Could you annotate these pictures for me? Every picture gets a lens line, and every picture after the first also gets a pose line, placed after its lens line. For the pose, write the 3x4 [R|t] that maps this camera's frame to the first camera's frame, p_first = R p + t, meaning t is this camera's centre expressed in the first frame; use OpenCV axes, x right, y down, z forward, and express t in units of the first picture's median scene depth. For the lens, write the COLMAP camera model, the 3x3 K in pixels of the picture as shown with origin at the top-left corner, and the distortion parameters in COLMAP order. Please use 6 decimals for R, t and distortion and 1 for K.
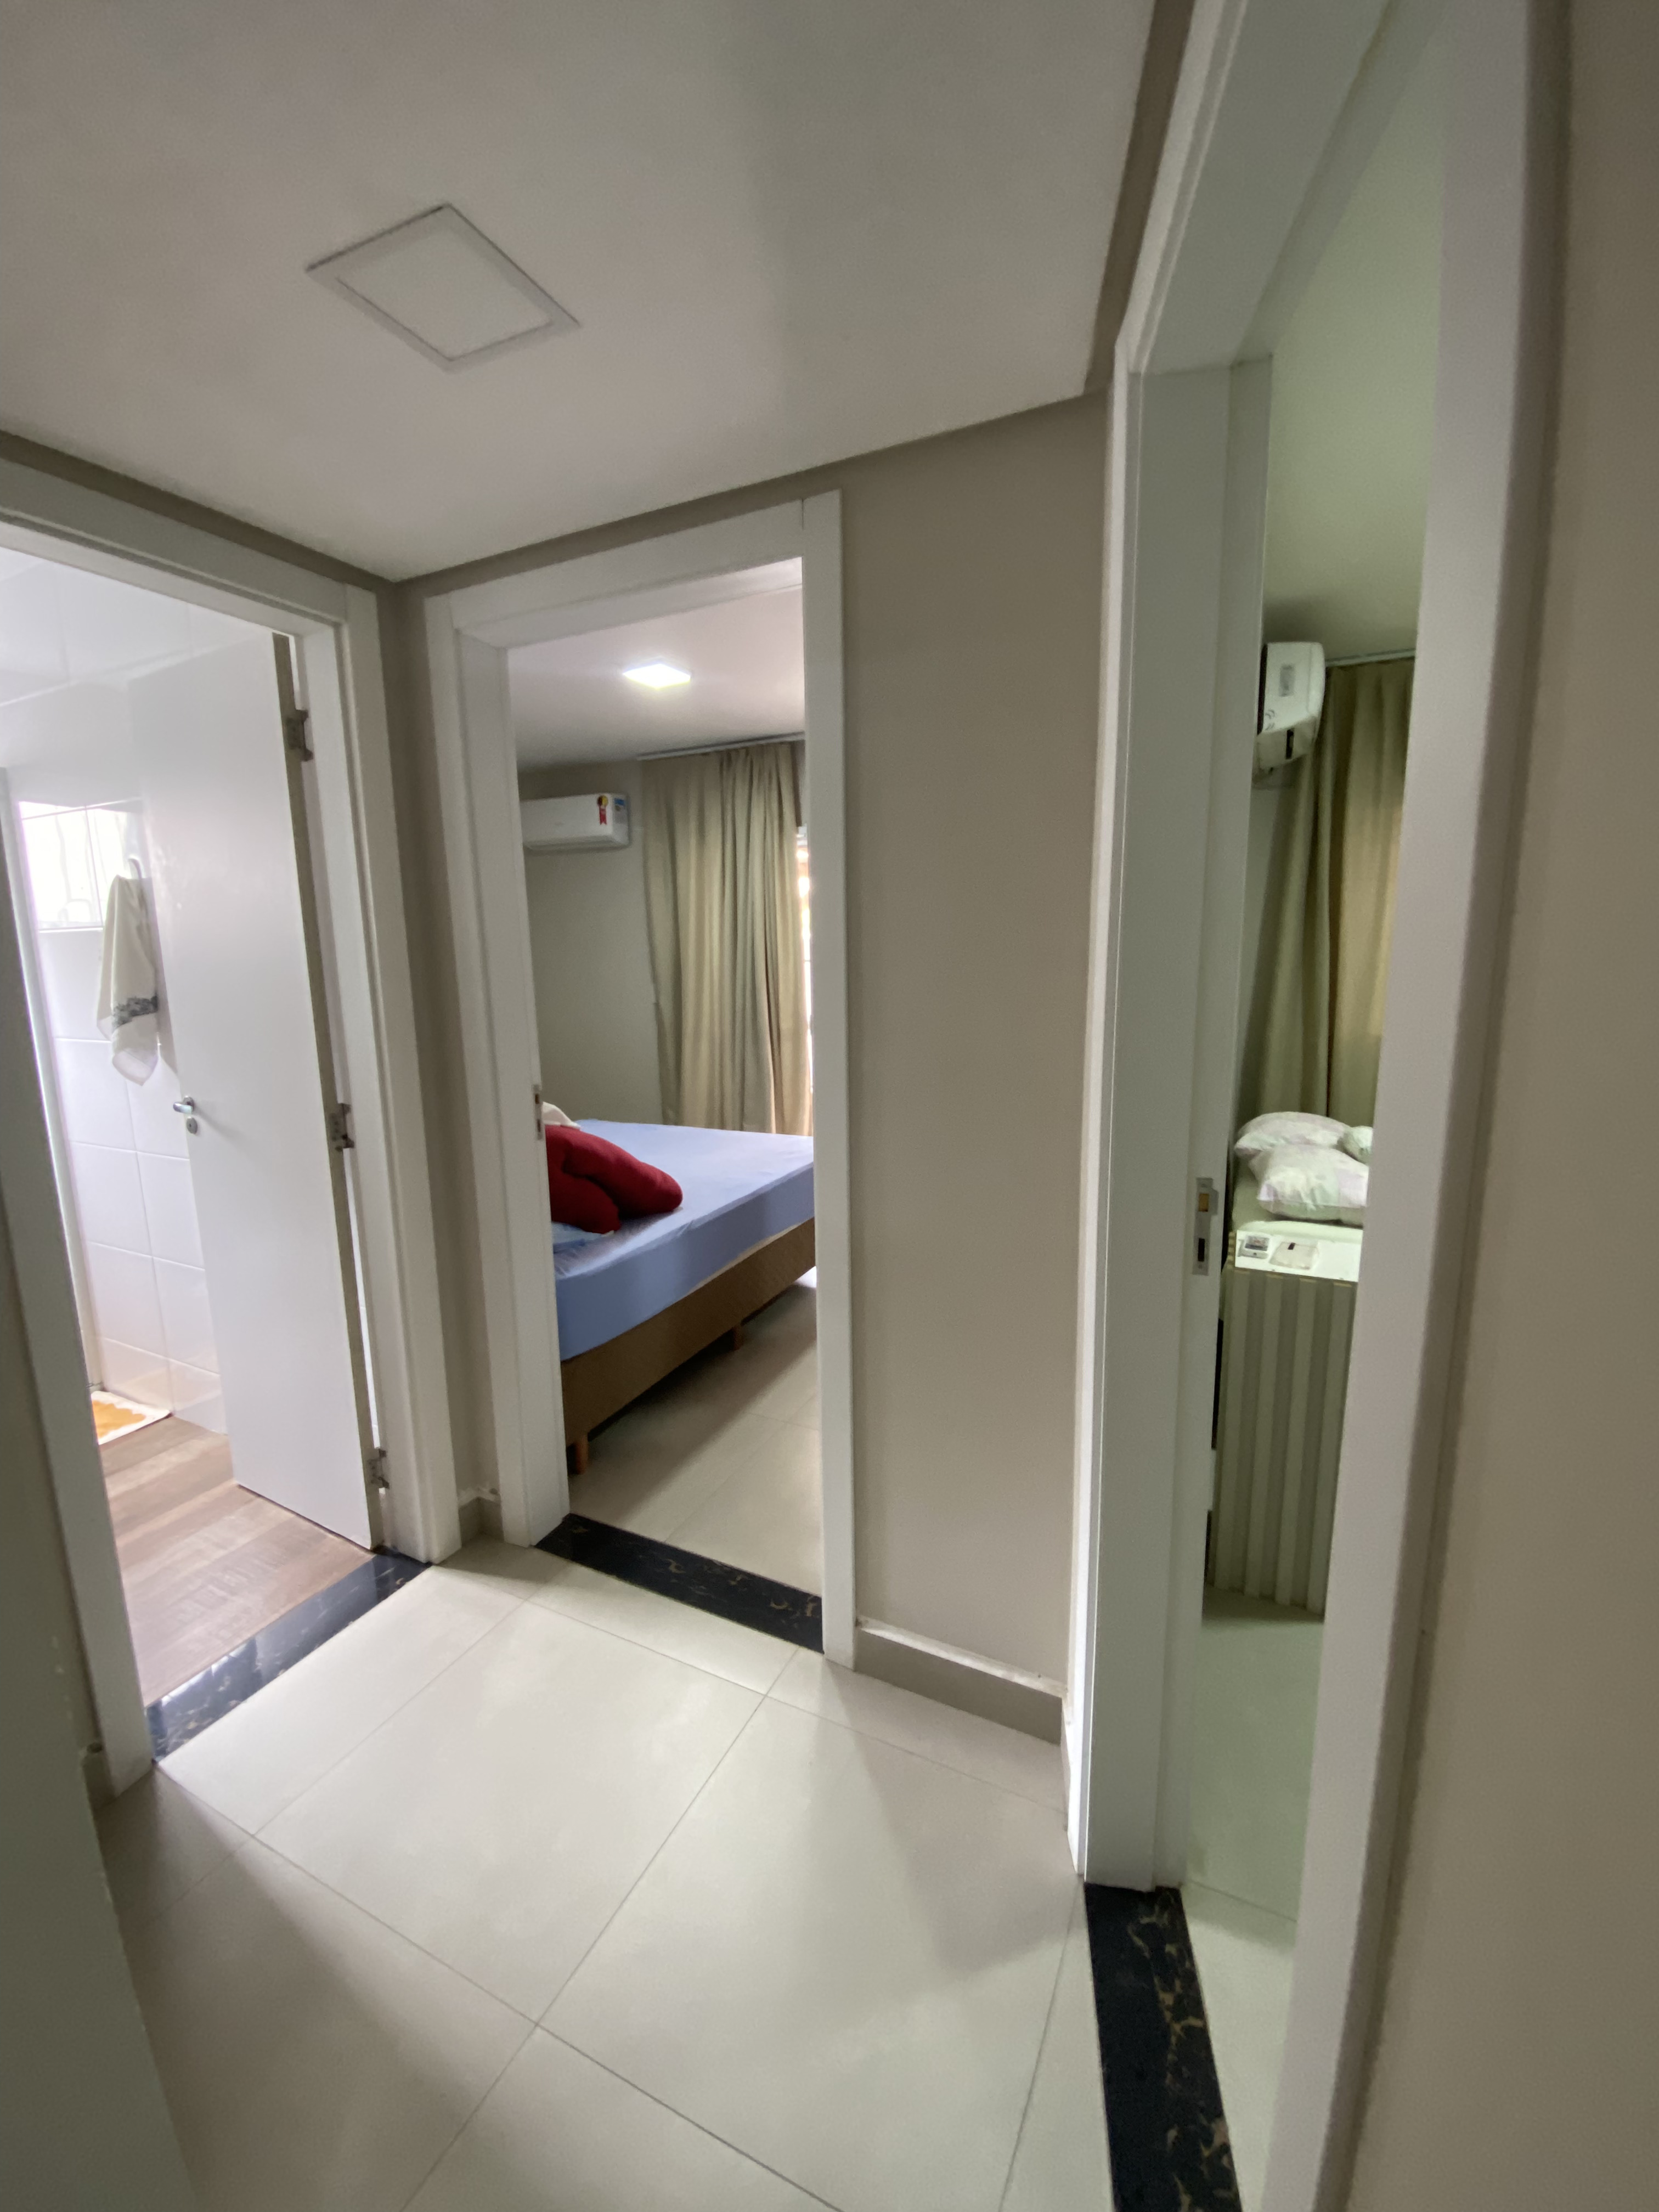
lens RADIAL K [[907.6, 0, 821.6], [0, 907.6, 1107.1], [0, 0, 1]] dist [-0.004511, -0.000888]
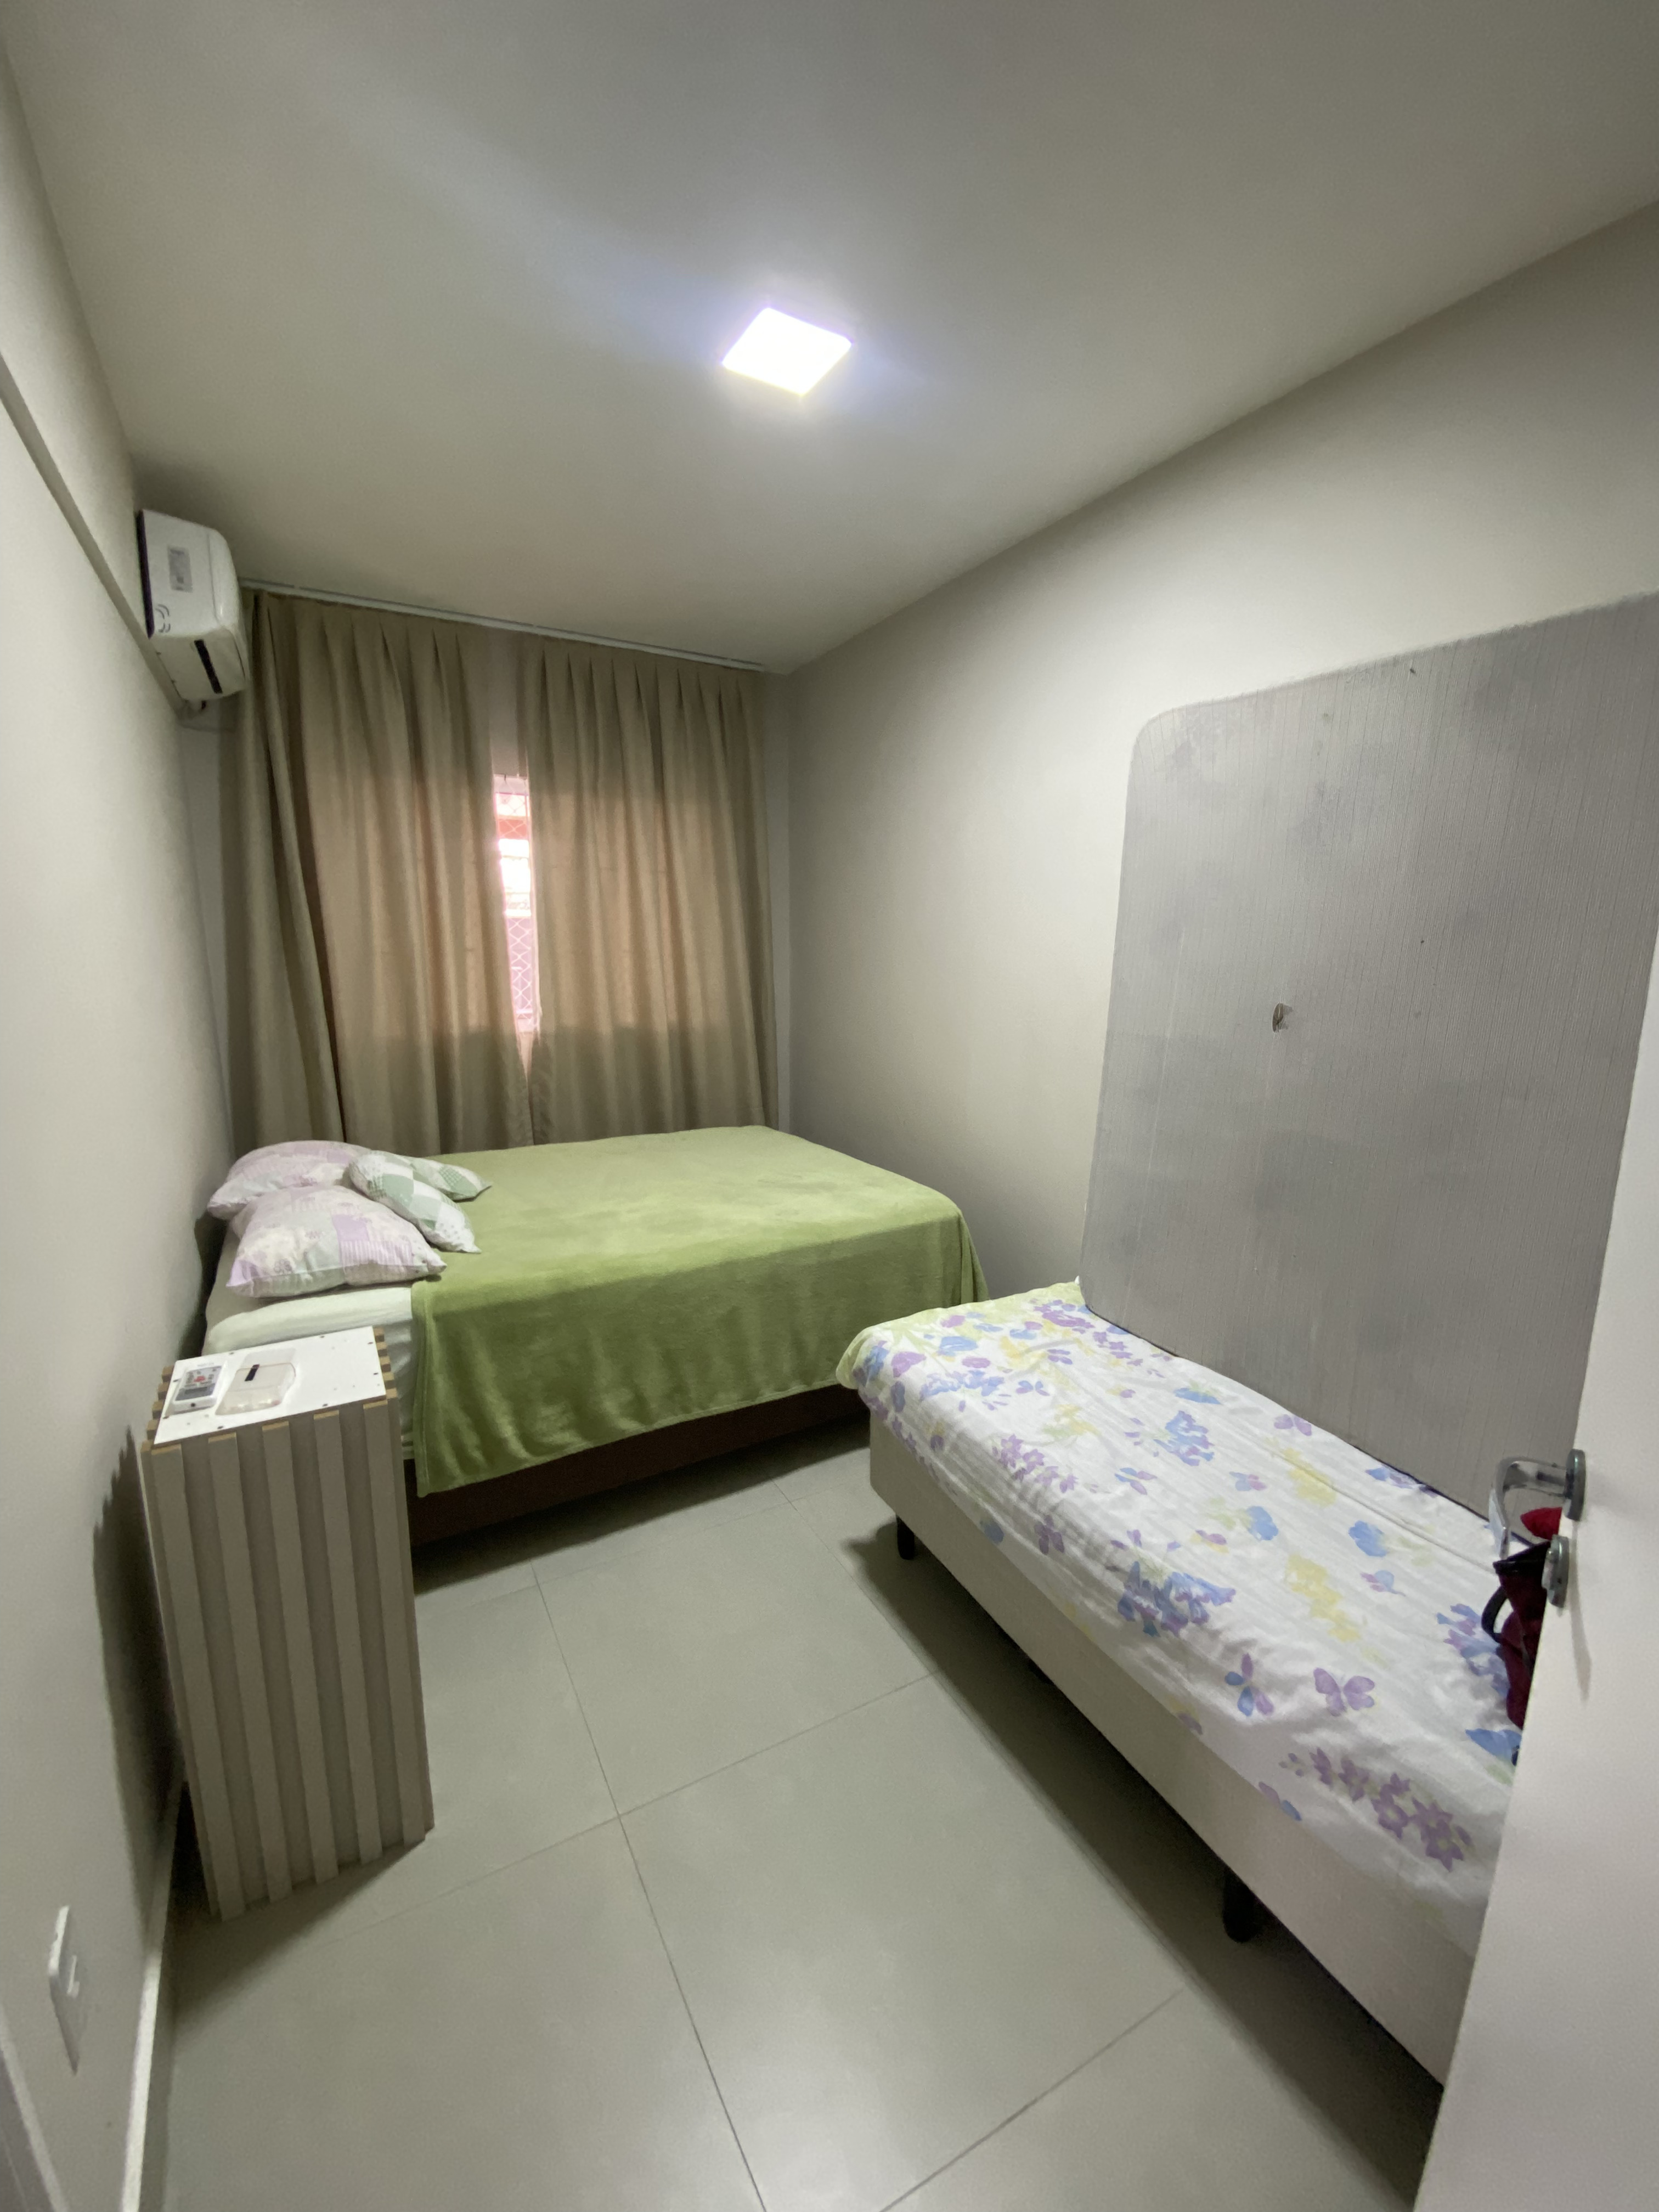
lens RADIAL K [[907.6, 0, 826.9], [0, 907.6, 1106.6], [0, 0, 1]] dist [-0.004511, -0.000888]
pose [[0.571463, -0.126022, 0.810893, 0.192414], [0.120677, 0.990301, 0.068859, -0.029872], [-0.811706, 0.058506, 0.581129, 0.199969]]
